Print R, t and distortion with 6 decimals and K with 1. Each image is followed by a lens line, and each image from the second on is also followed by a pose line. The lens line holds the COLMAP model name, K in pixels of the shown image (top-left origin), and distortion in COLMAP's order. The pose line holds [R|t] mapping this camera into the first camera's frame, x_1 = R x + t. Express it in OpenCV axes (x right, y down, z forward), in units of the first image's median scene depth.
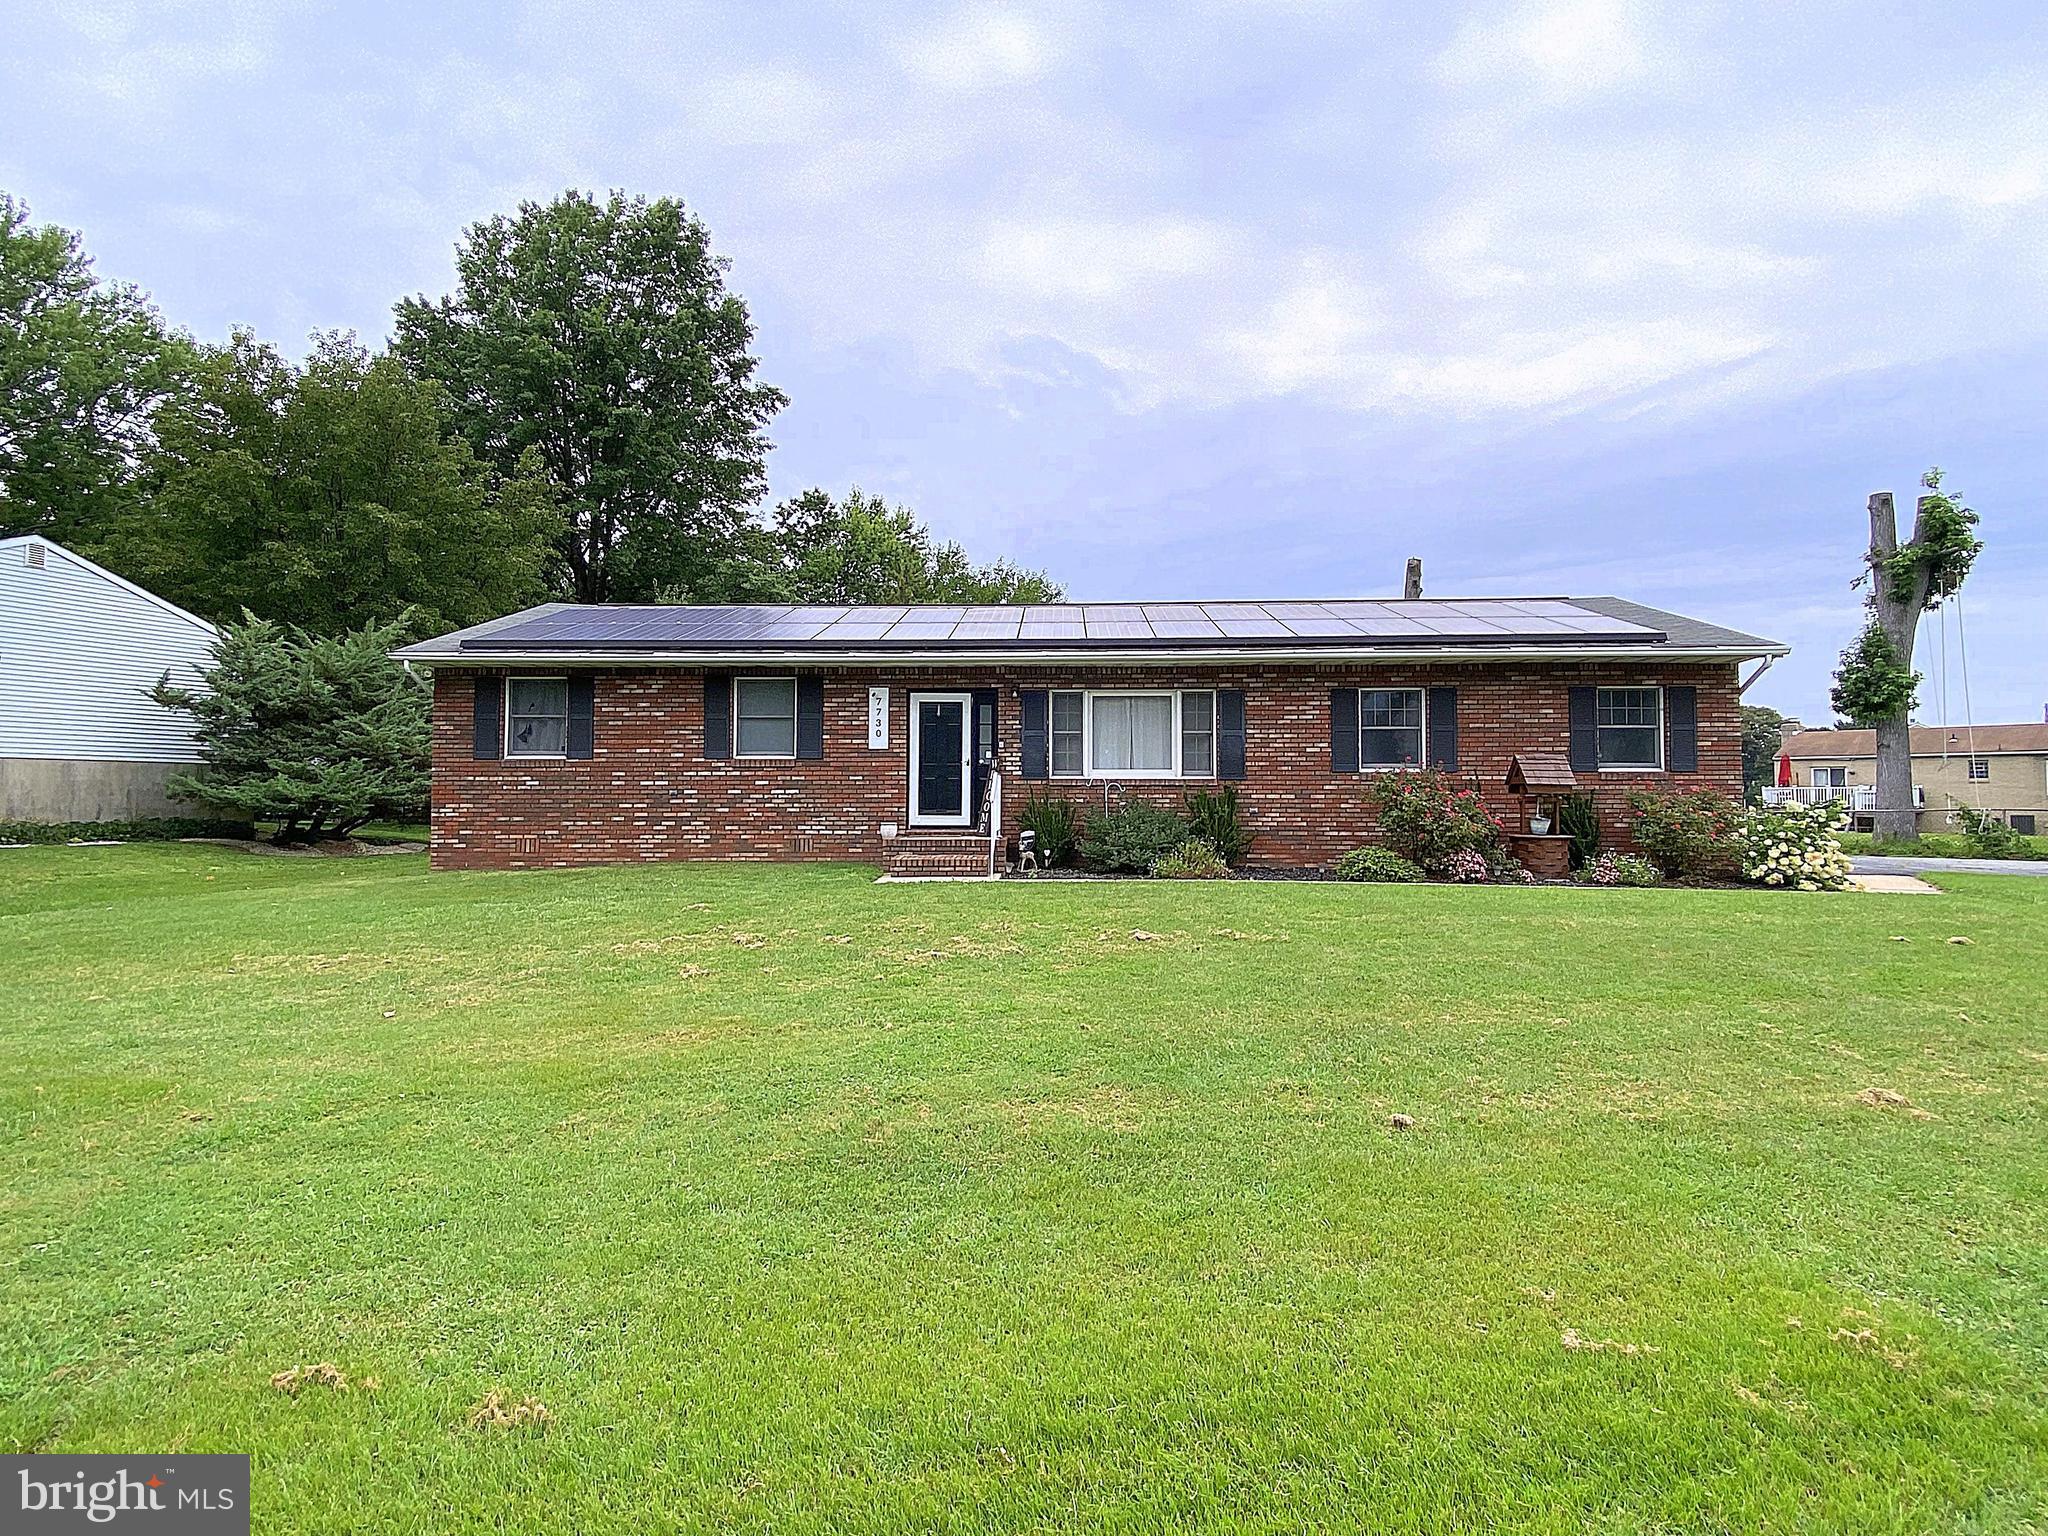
lens RADIAL K [[1001.6, 0, 1024.0], [0, 1001.6, 768.0], [0, 0, 1]] dist [0.023148, -0.000038]
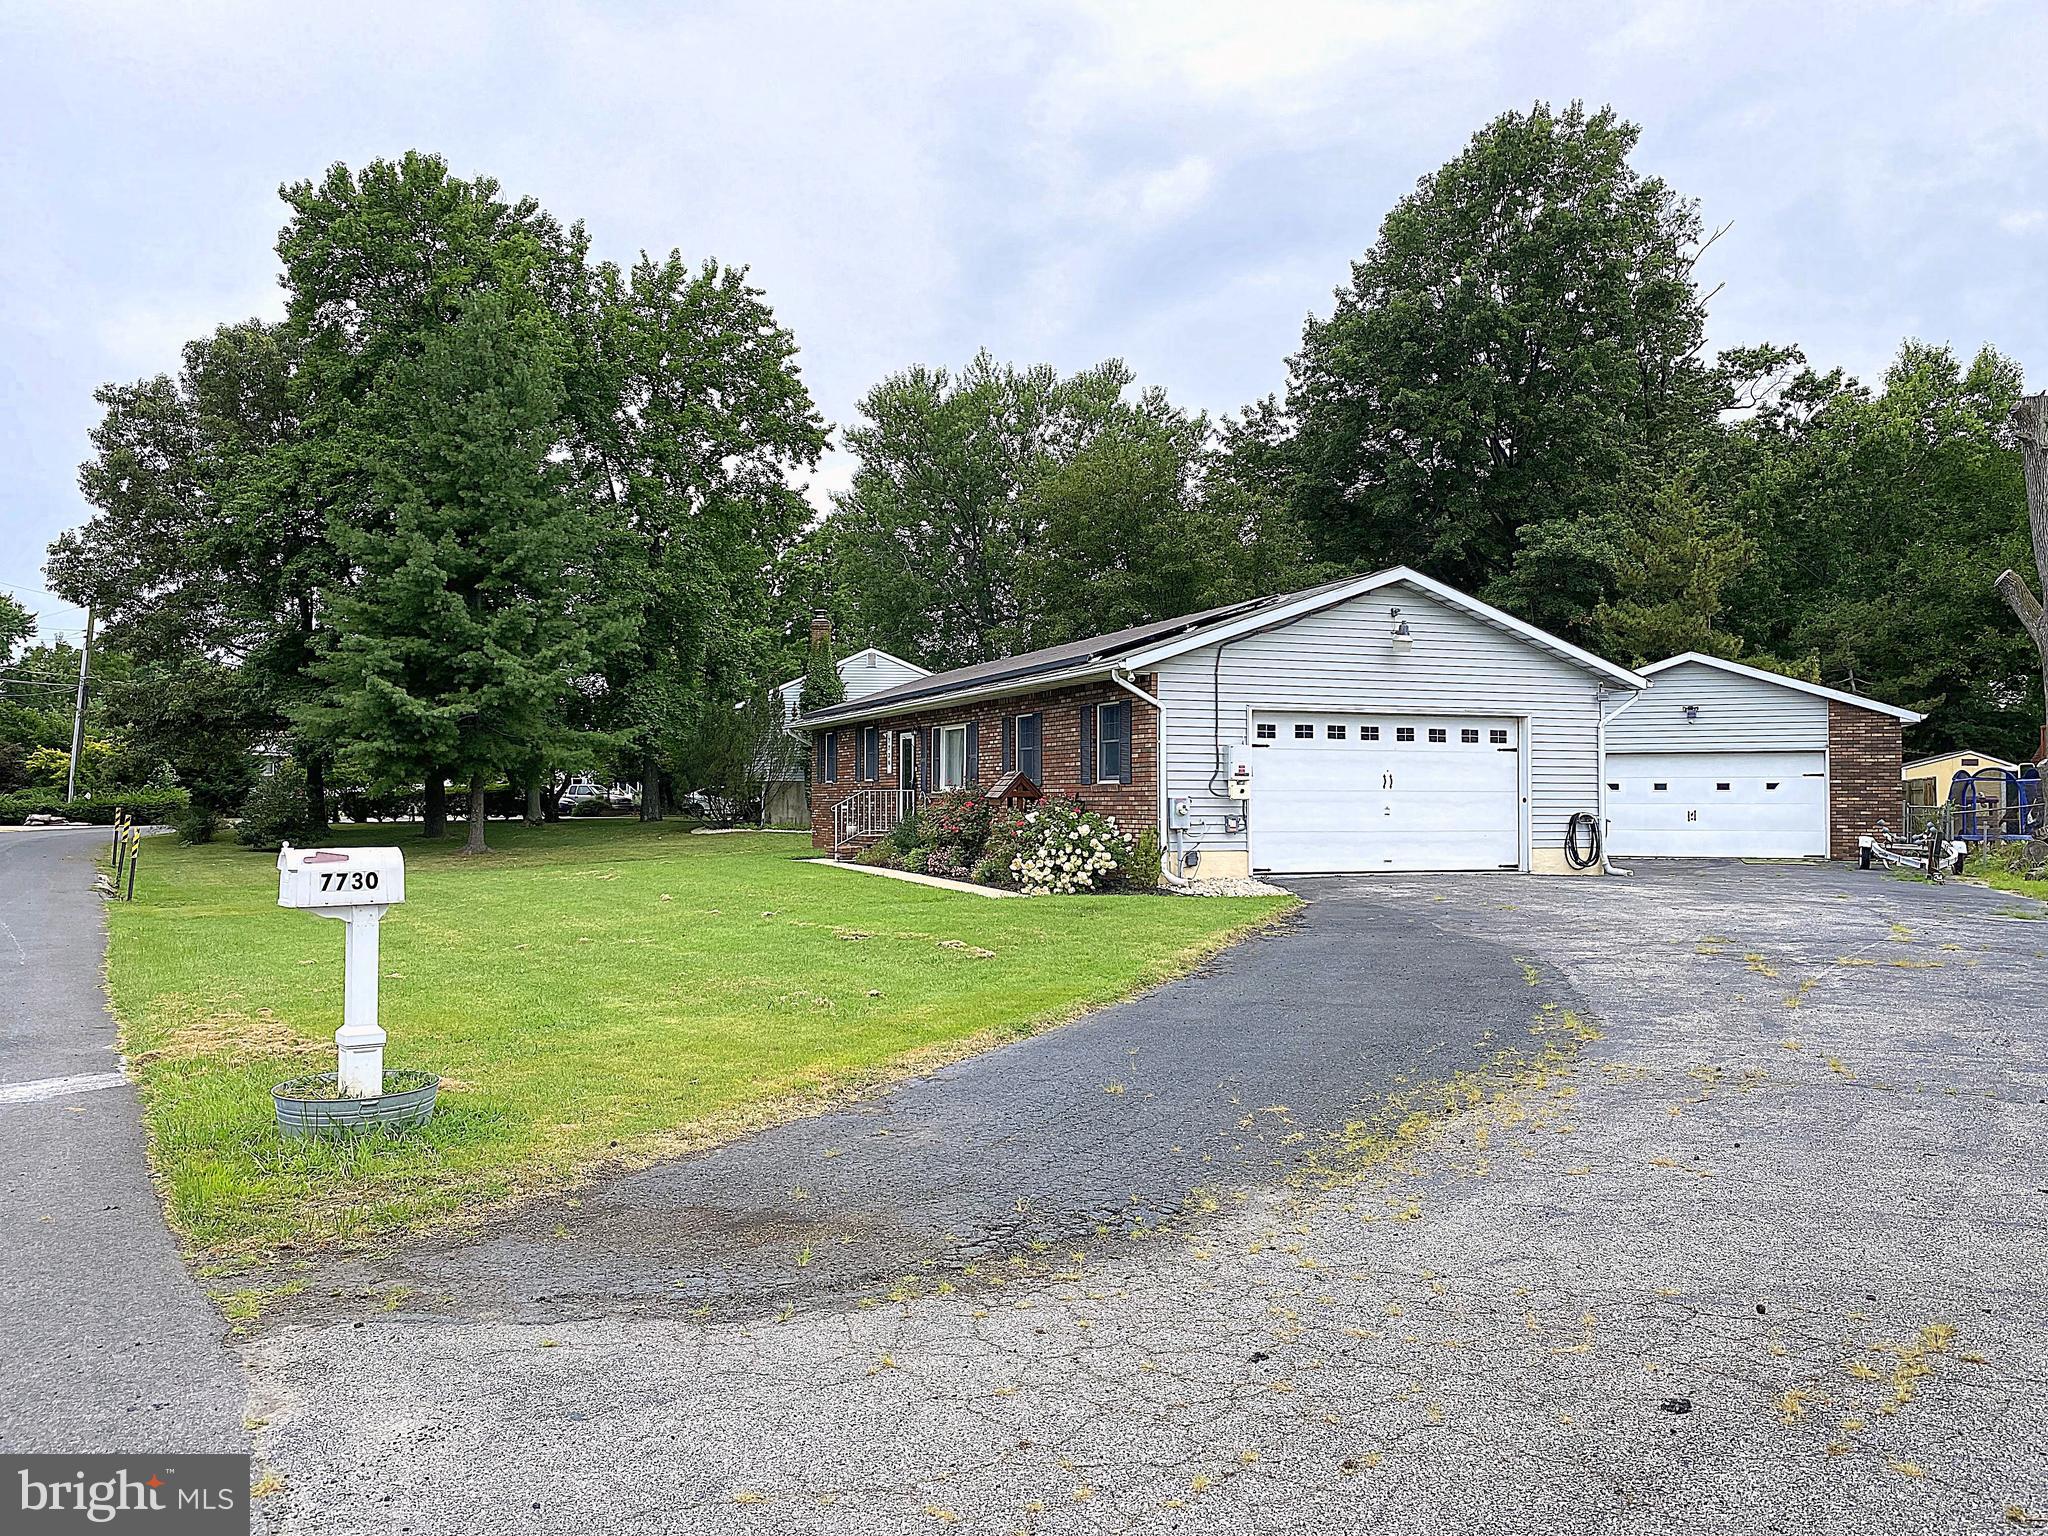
lens RADIAL K [[1515.9, 0, 1016.7], [0, 1515.9, 756.4], [0, 0, 1]] dist [0.100391, -0.213004]
pose [[0.462794, -0.027751, -0.886031, 1.873918], [0.015730, 0.999610, -0.023093, 0.009188], [0.886326, -0.003250, 0.463050, 0.164189]]
